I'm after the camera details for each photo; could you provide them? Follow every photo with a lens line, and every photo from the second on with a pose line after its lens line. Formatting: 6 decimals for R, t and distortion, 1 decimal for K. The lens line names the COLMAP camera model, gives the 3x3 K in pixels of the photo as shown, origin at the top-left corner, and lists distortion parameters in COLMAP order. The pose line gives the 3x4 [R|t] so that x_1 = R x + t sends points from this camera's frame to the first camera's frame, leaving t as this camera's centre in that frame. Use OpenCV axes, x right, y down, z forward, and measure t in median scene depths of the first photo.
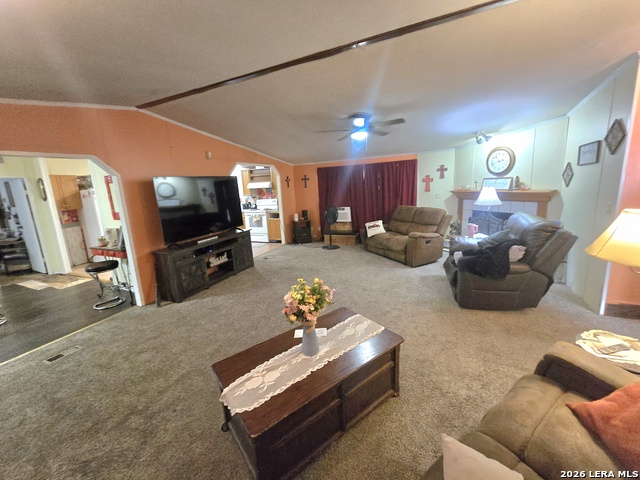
lens RADIAL K [[265.0, 0, 314.8], [0, 265.0, 233.6], [0, 0, 1]] dist [-0.007446, 0.000468]
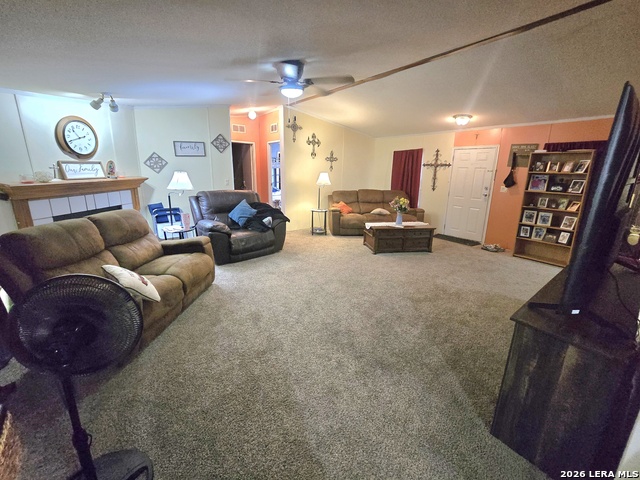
lens RADIAL K [[265.0, 0, 323.6], [0, 265.0, 234.5], [0, 0, 1]] dist [-0.007446, 0.000468]
pose [[-0.895146, -0.069521, 0.440319, -0.196762], [0.115484, 0.917875, 0.379695, -0.218742], [-0.430555, 0.390732, -0.813604, 1.328642]]
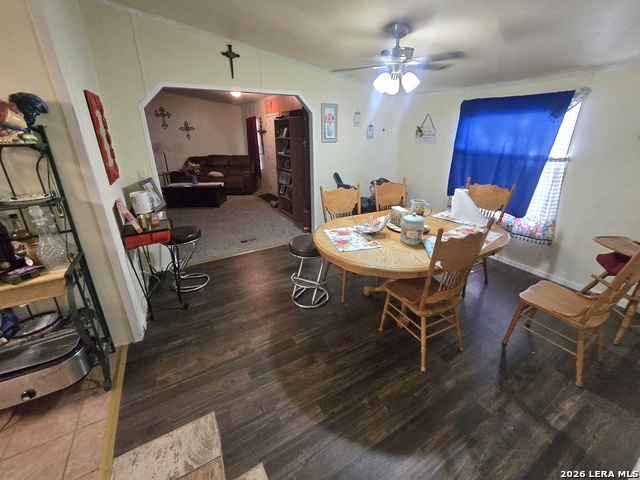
lens RADIAL K [[265.0, 0, 324.5], [0, 265.0, 234.5], [0, 0, 1]] dist [-0.007446, 0.000468]
pose [[-0.832374, -0.141501, 0.535846, -1.200969], [0.158319, 0.865858, 0.474578, -0.125716], [-0.531121, 0.479861, -0.698315, 1.021340]]
